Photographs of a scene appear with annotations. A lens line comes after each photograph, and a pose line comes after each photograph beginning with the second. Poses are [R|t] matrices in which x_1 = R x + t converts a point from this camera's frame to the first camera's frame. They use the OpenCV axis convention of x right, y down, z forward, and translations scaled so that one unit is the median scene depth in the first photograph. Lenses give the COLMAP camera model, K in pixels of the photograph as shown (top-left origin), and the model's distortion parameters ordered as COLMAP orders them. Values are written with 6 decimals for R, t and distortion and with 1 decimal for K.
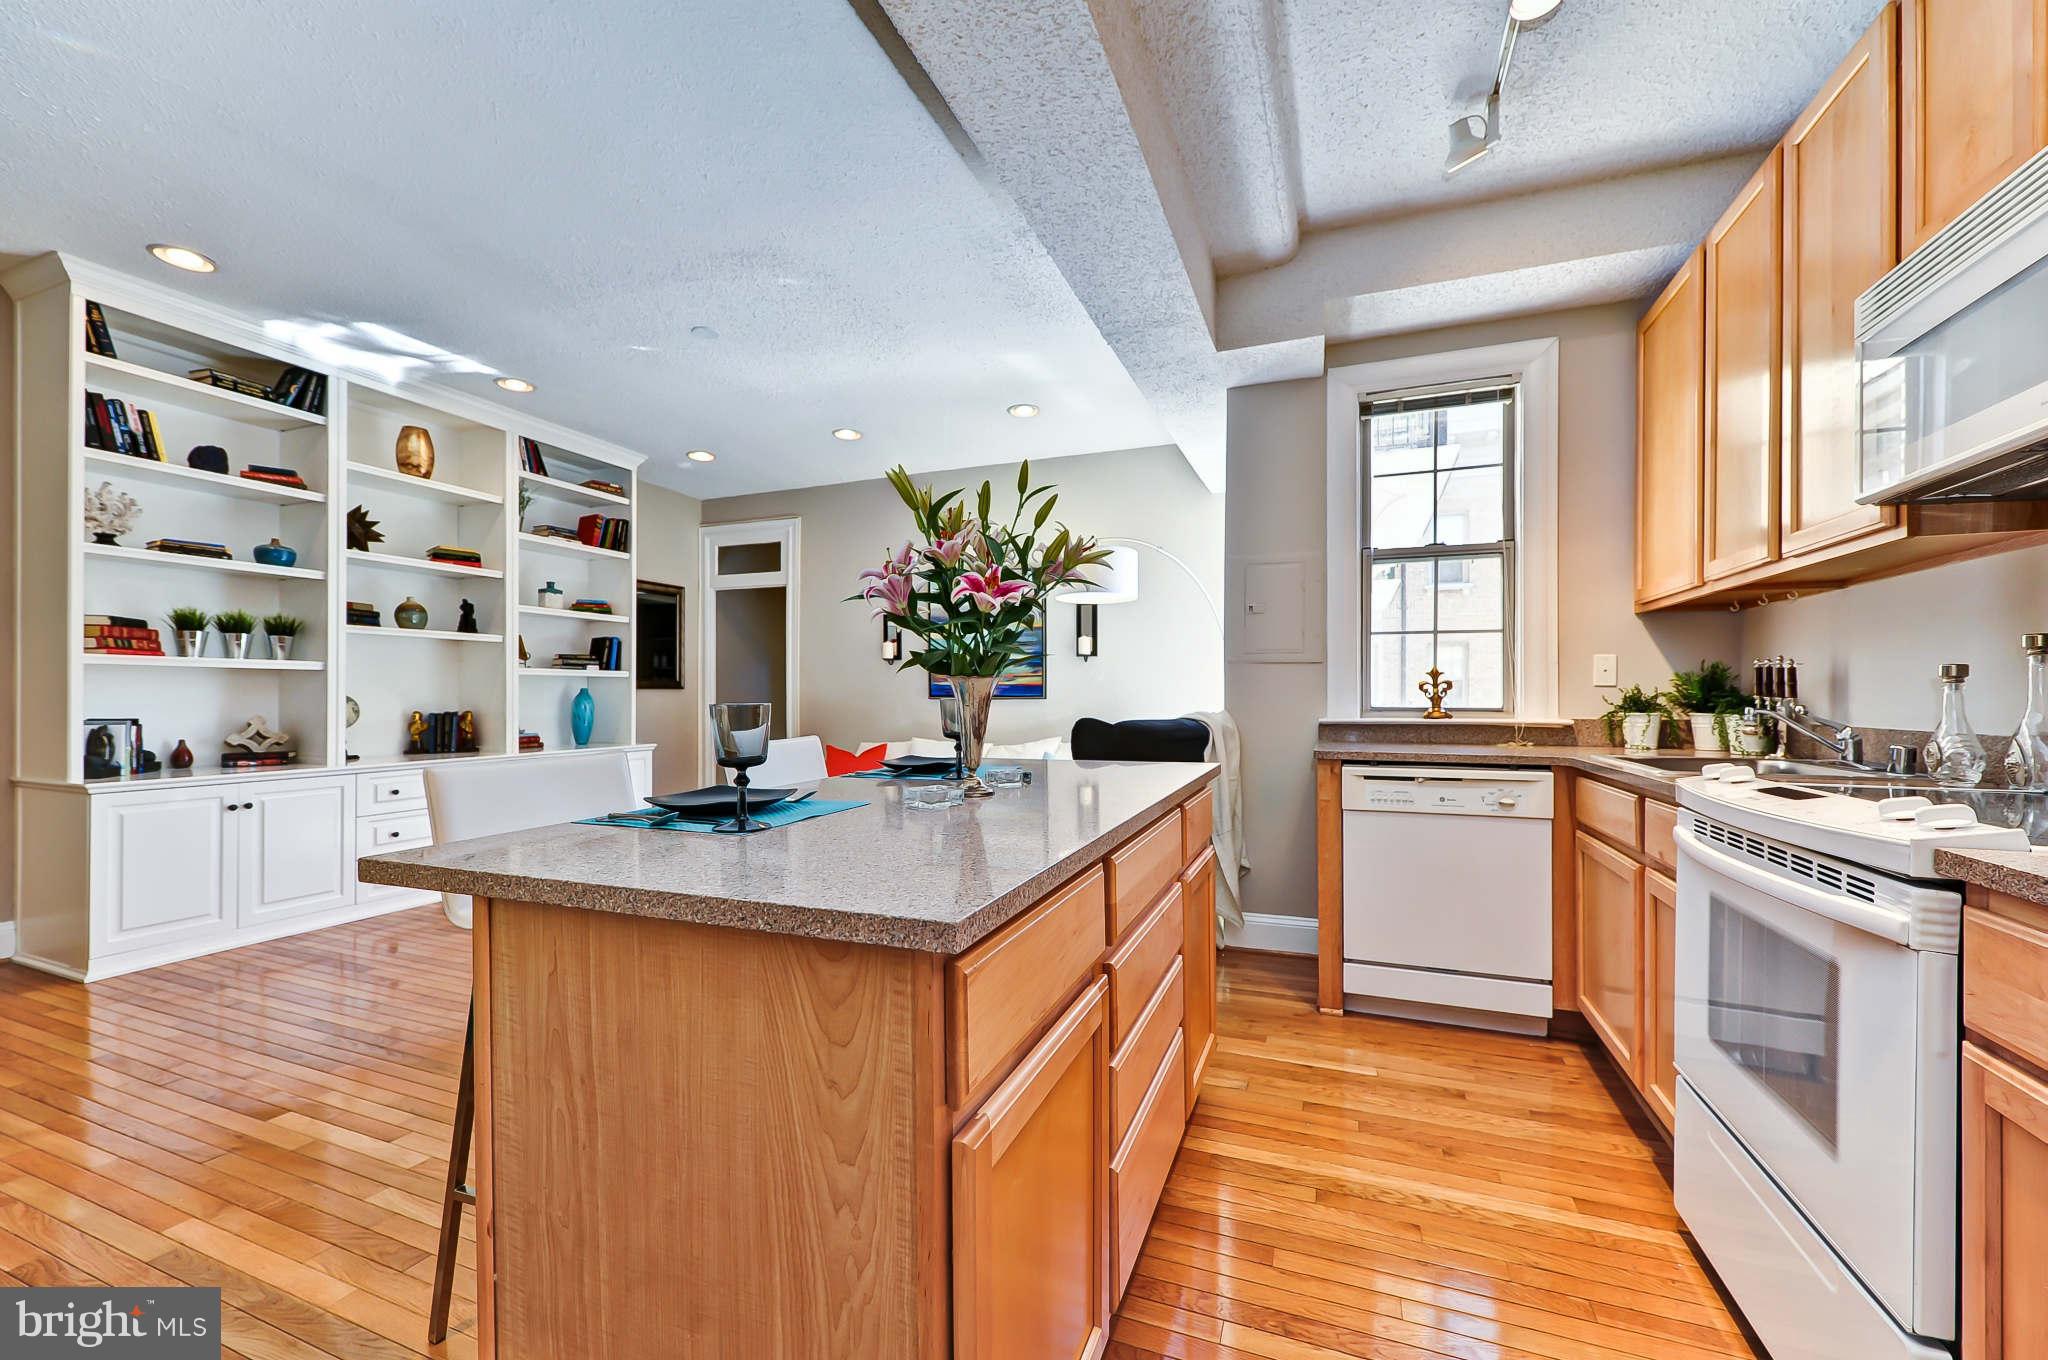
lens RADIAL K [[809.0, 0, 1018.6], [0, 809.0, 696.7], [0, 0, 1]] dist [0.006242, -0.003601]
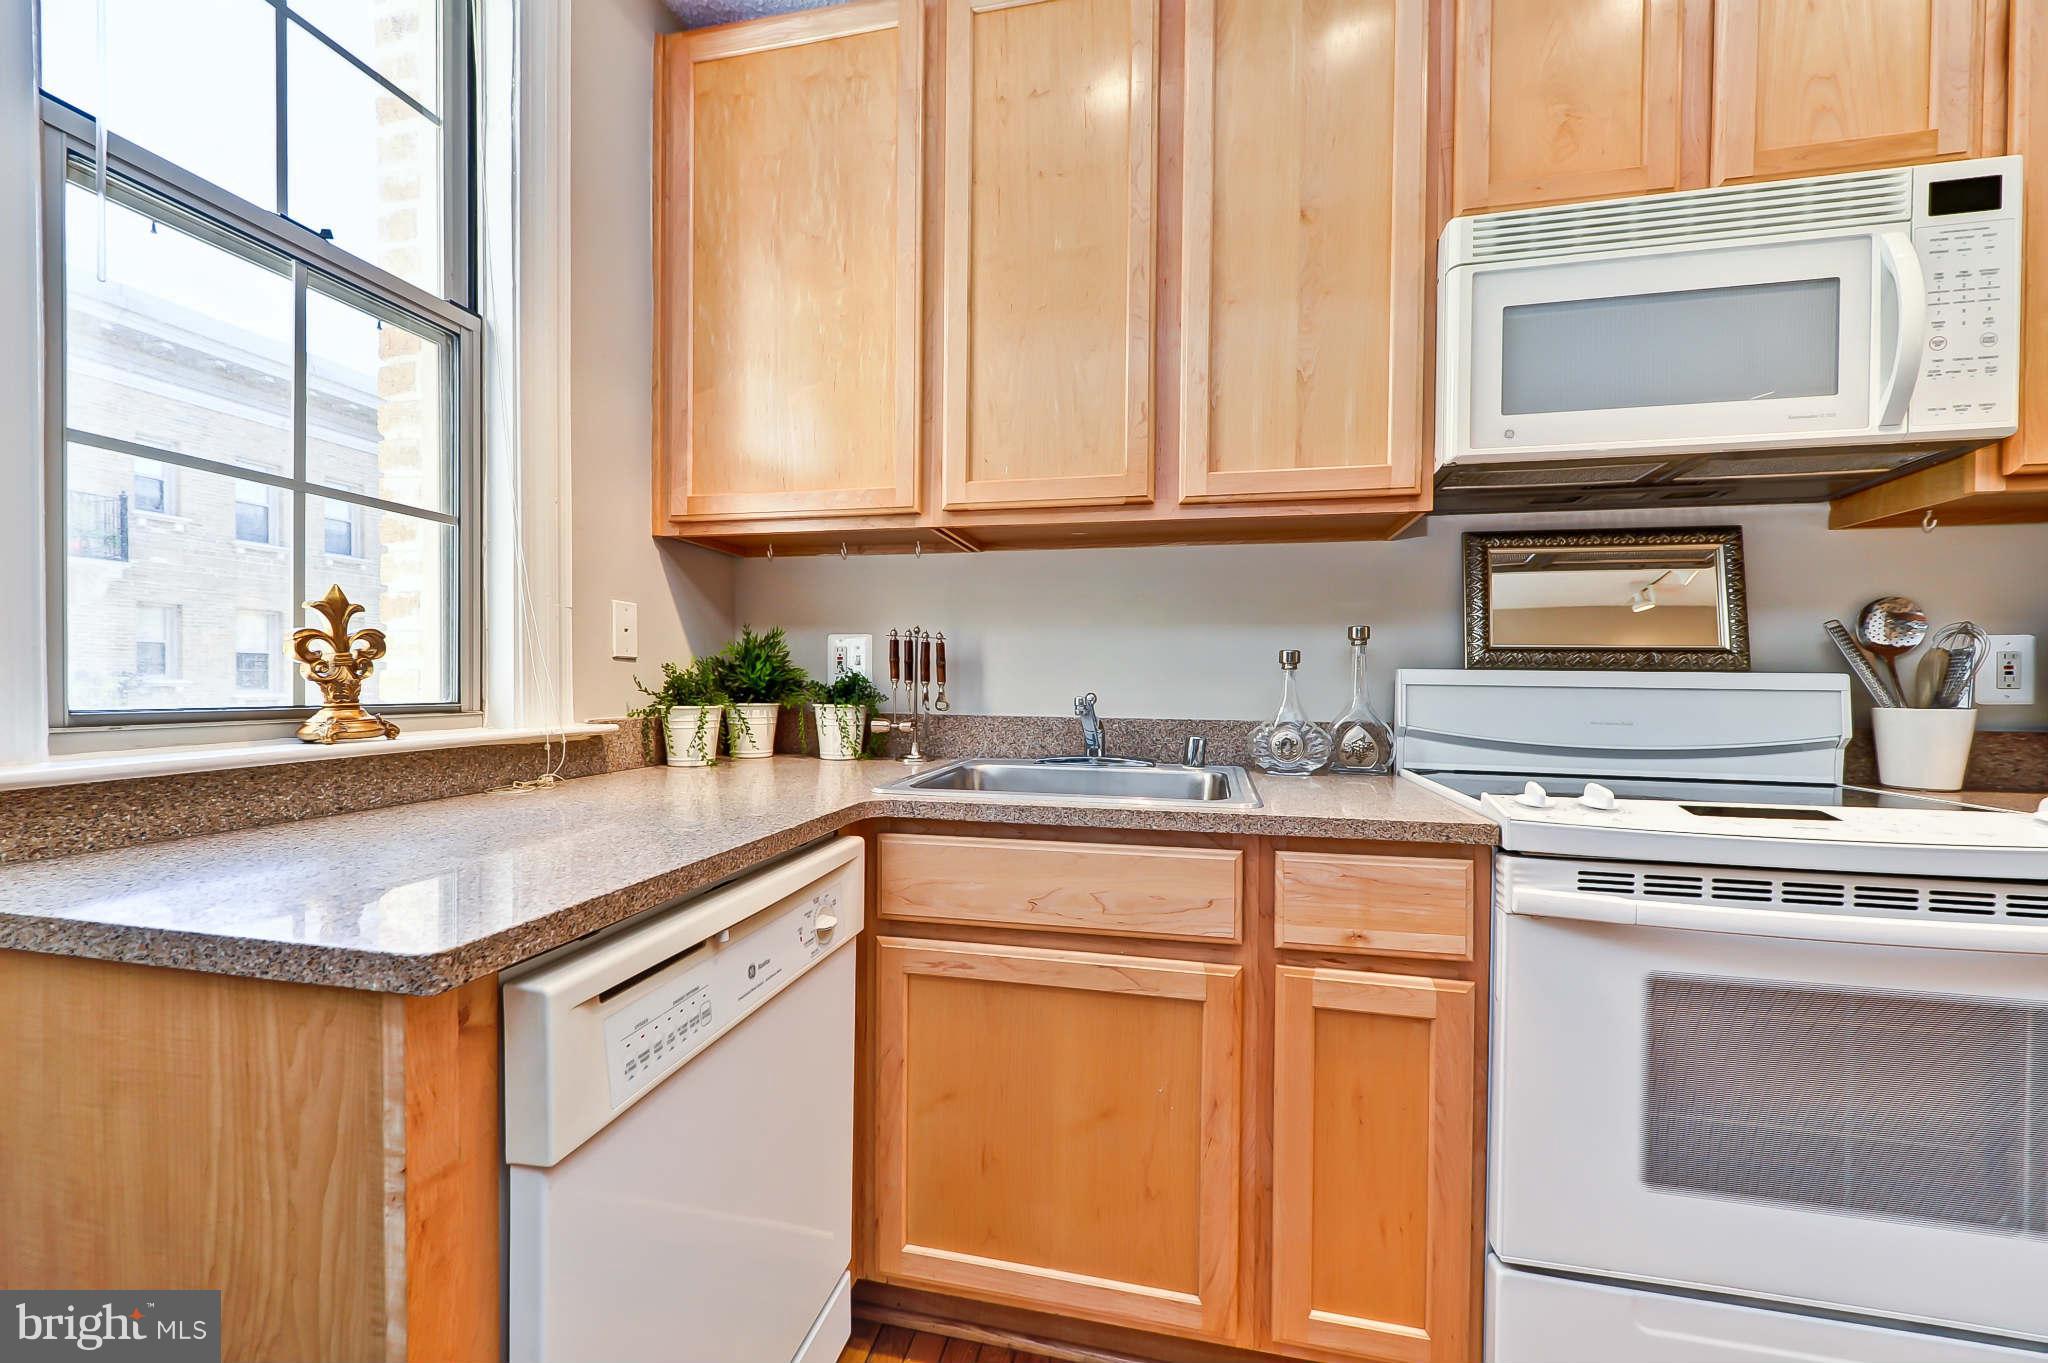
lens RADIAL K [[798.1, 0, 1024.0], [0, 798.1, 694.6], [0, 0, 1]] dist [0.001185, -0.000370]
pose [[-0.169888, -0.018588, 0.985288, 0.130957], [-0.008837, 0.999811, 0.017338, -0.000315], [-0.985424, -0.005762, -0.170021, 0.754765]]
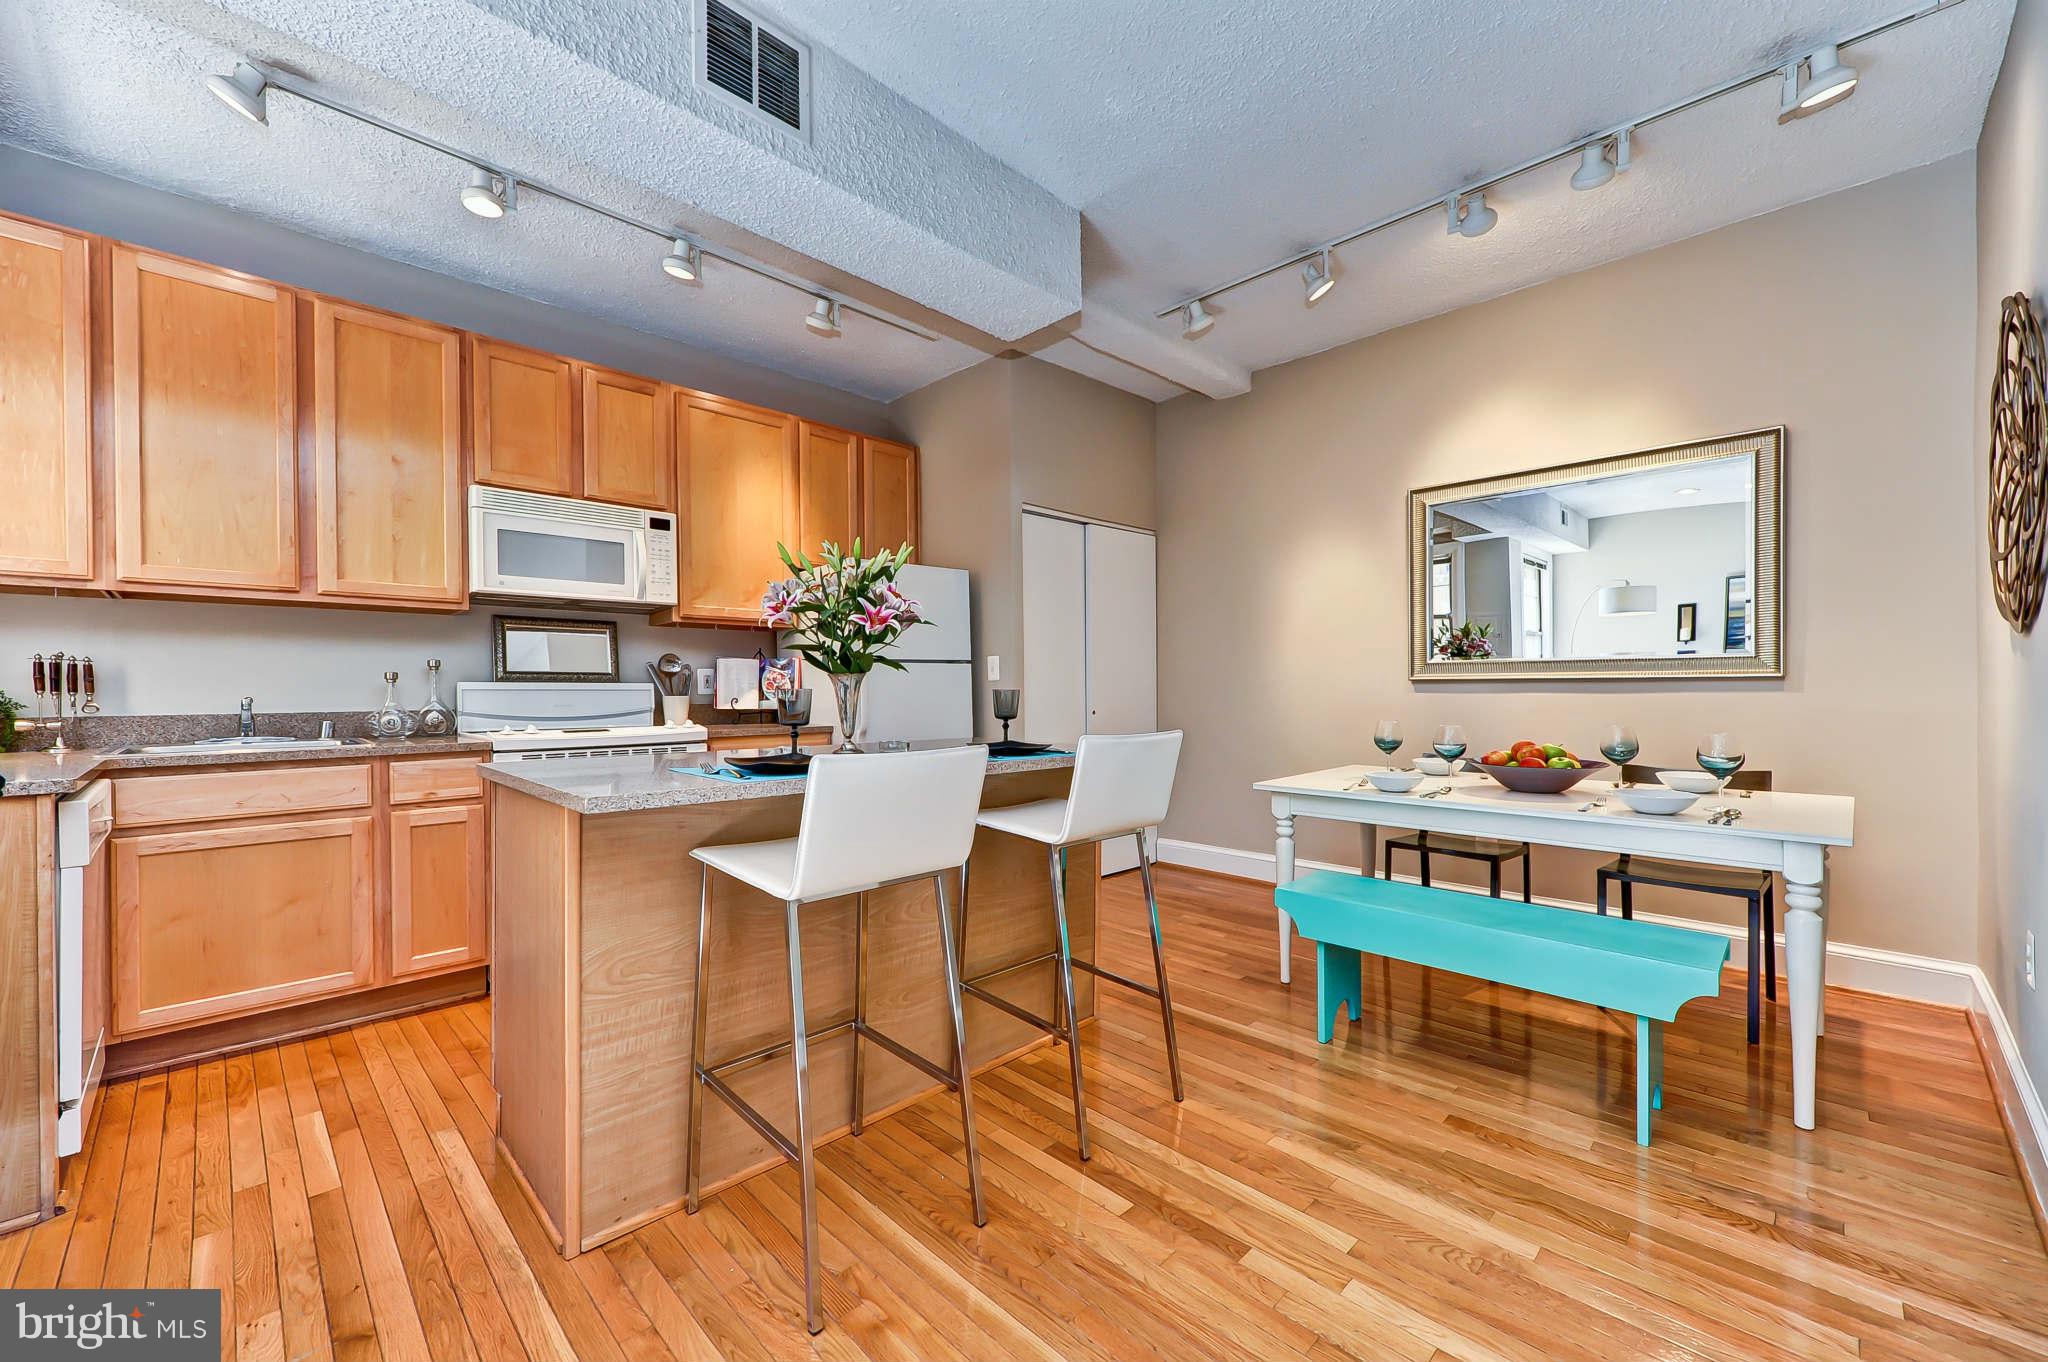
lens RADIAL K [[804.7, 0, 1022.5], [0, 804.7, 694.2], [0, 0, 1]] dist [0.003167, -0.000695]
pose [[-0.919742, 0.001709, 0.392521, -0.446292], [0.005035, 0.999960, 0.007445, 0.001386], [-0.392492, 0.008824, -0.919713, 1.079435]]
